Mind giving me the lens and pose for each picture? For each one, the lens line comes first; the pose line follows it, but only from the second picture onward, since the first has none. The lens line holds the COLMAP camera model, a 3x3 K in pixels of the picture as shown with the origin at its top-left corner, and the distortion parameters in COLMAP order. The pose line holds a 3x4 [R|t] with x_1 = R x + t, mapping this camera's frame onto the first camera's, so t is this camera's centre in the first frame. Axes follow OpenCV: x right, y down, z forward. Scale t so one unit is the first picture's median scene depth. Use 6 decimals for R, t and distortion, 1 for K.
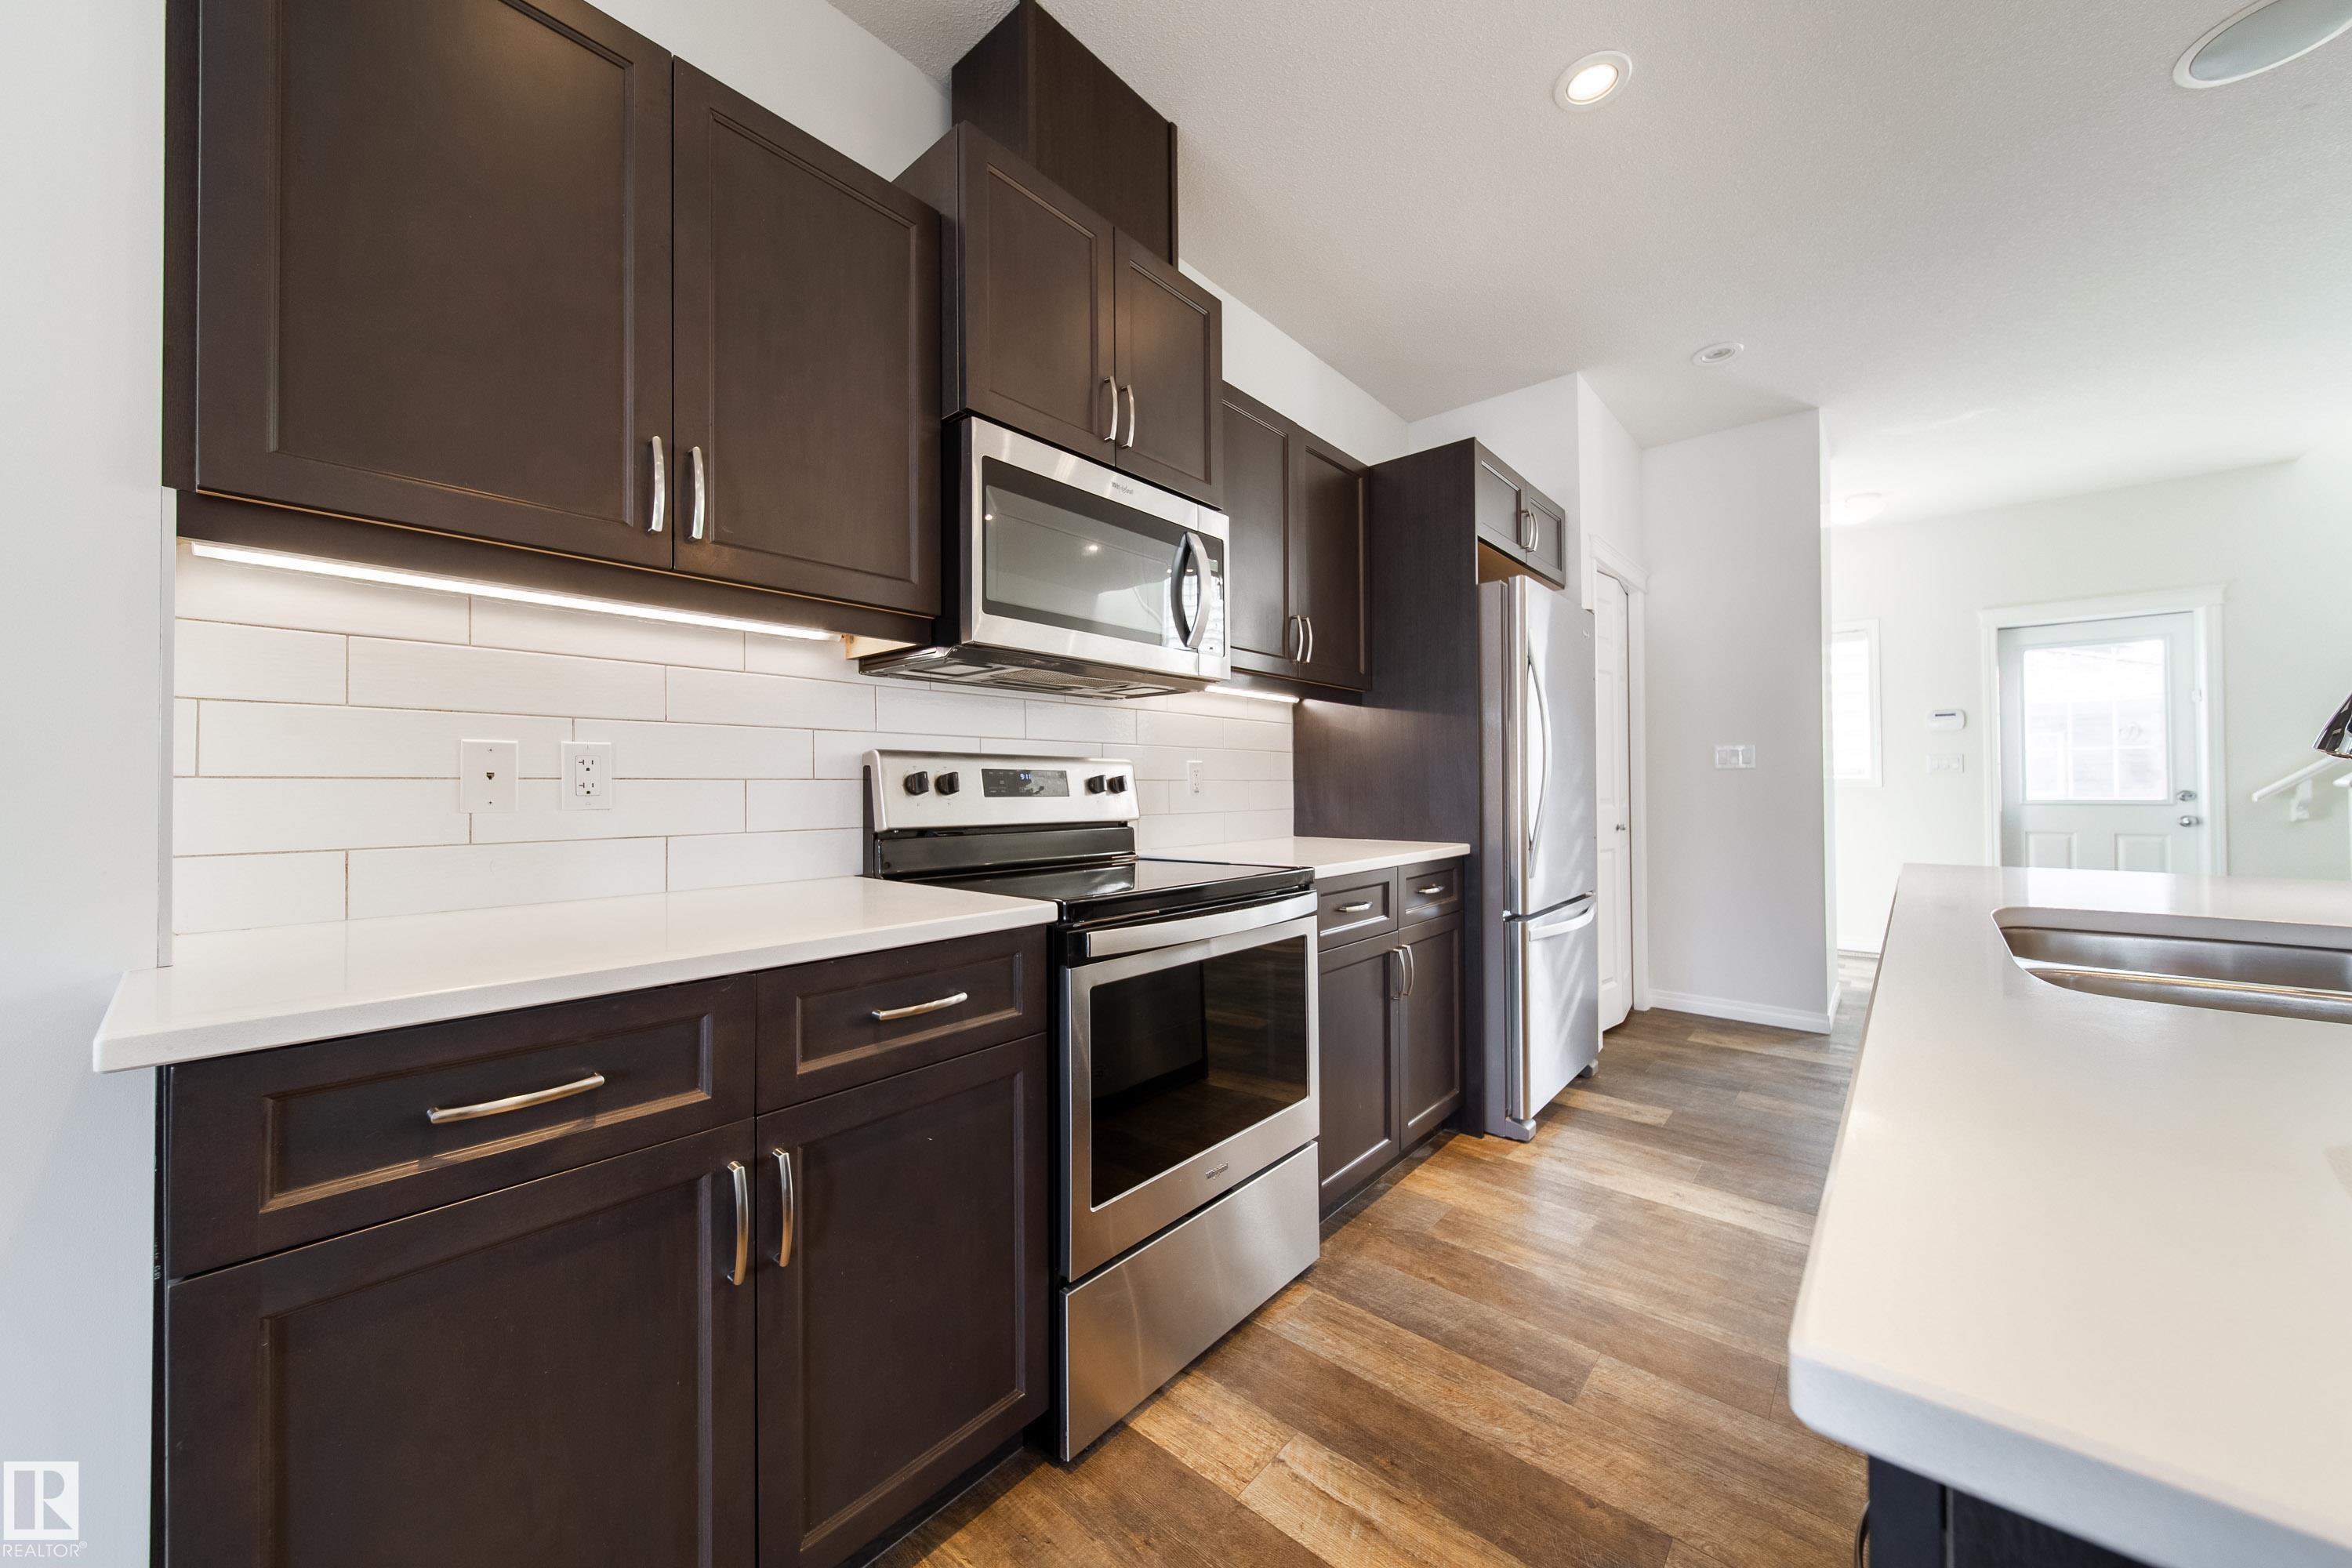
lens RADIAL K [[840.9, 0, 1178.5], [0, 840.9, 779.5], [0, 0, 1]] dist [0.001022, 0.000074]
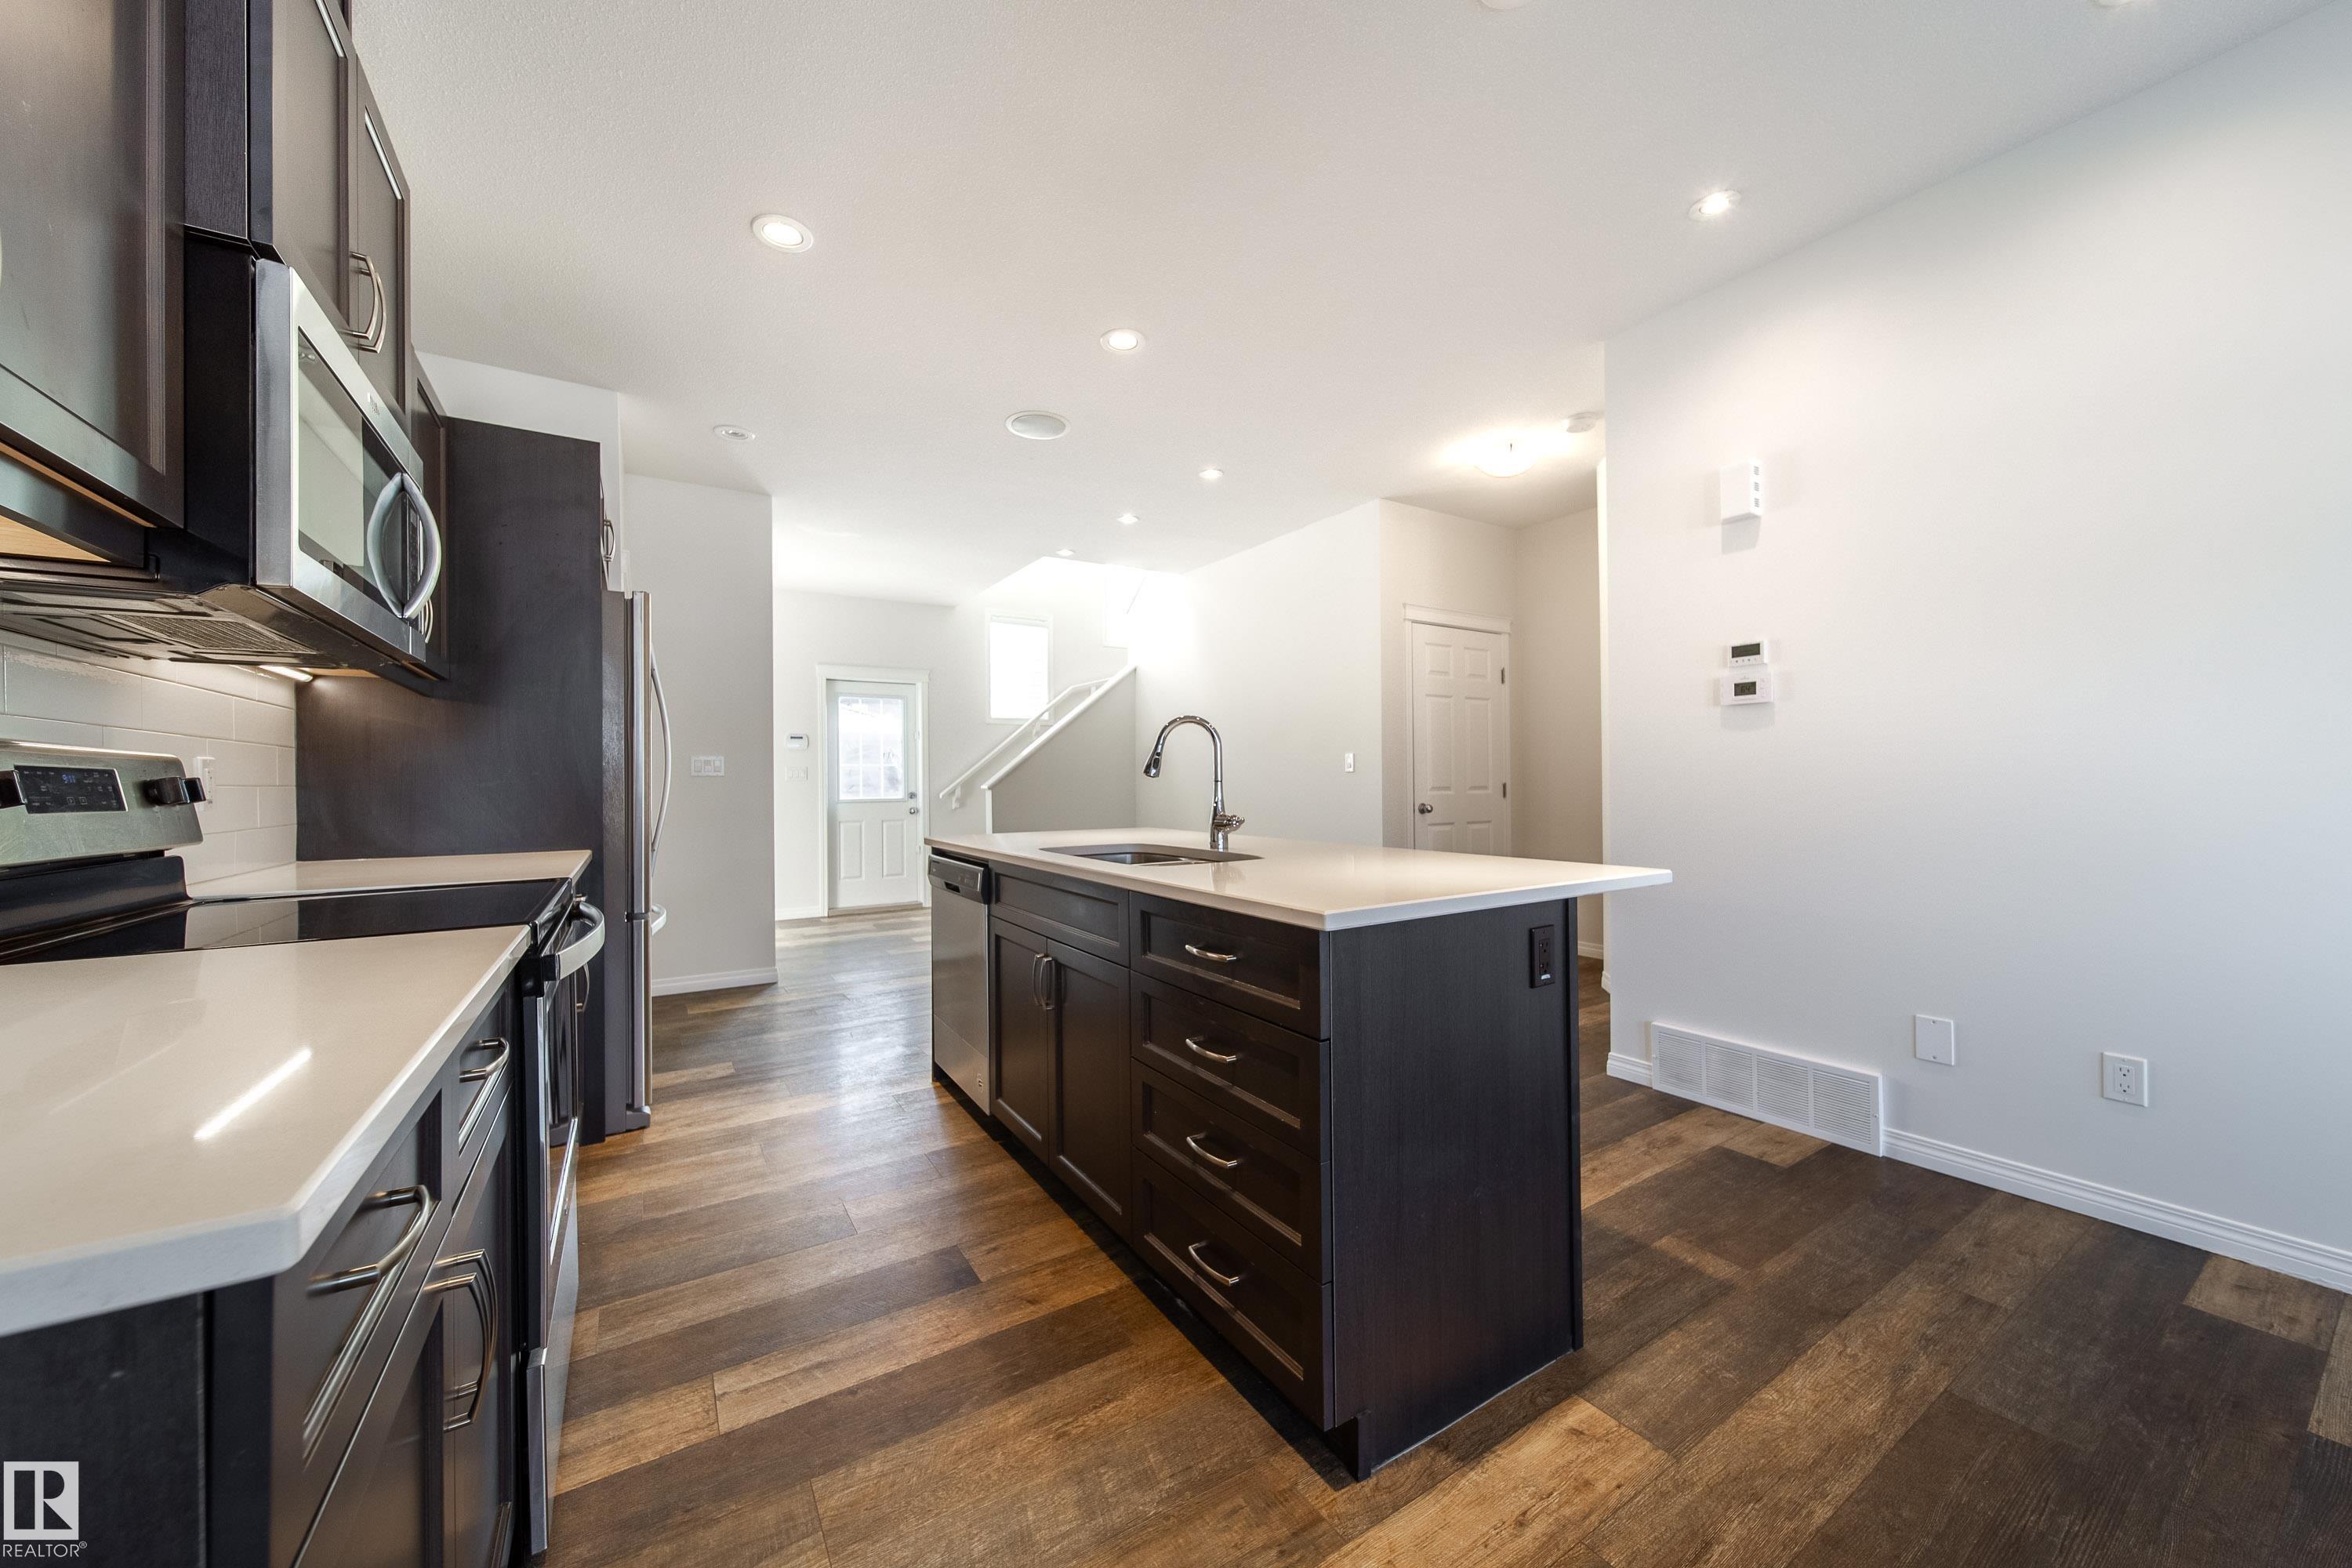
lens RADIAL K [[840.9, 0, 1178.5], [0, 840.9, 779.5], [0, 0, 1]] dist [0.001022, 0.000074]
pose [[0.286520, 0.008072, 0.958040, -0.494804], [-0.001419, 0.999967, -0.008001, 0.000771], [-0.958073, 0.000933, 0.286522, 0.062720]]
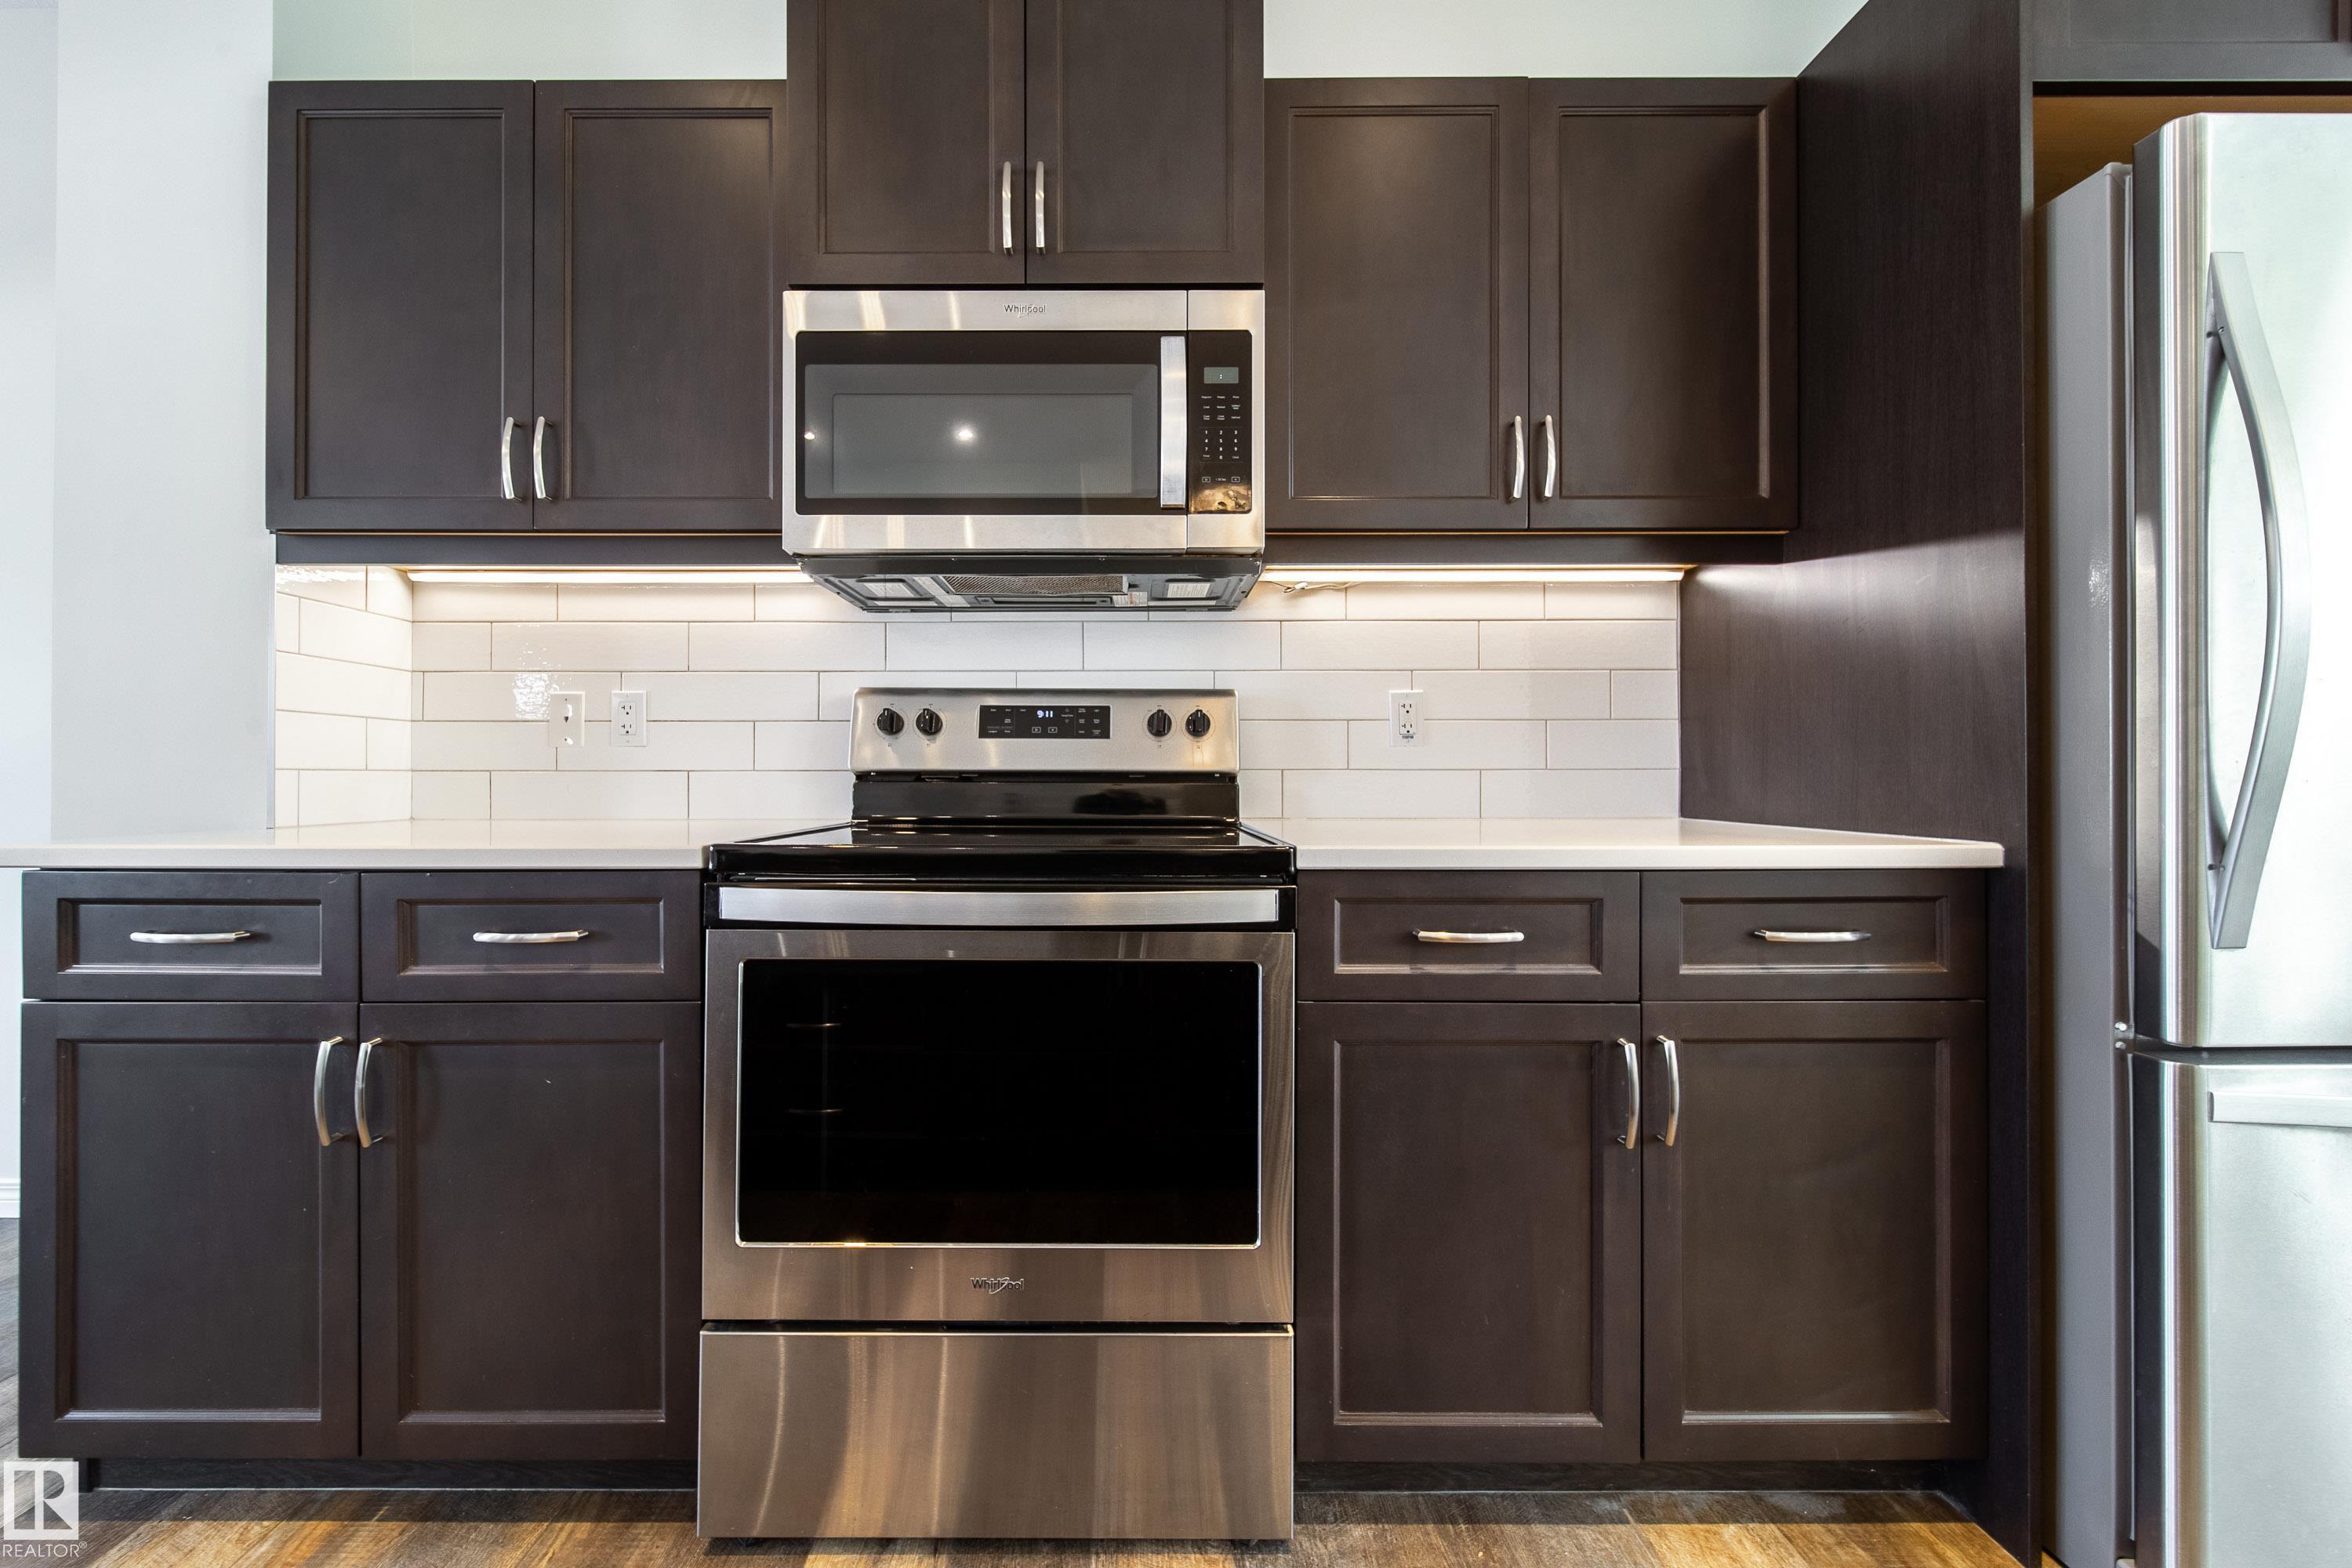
lens RADIAL K [[857.4, 0, 1121.5], [0, 857.4, 771.7], [0, 0, 1]] dist [0.000294, -0.000016]
pose [[0.651475, 0.002258, -0.758667, 0.465962], [0.004420, 0.999967, 0.006771, 0.044282], [0.758658, -0.007764, 0.651443, 0.480016]]
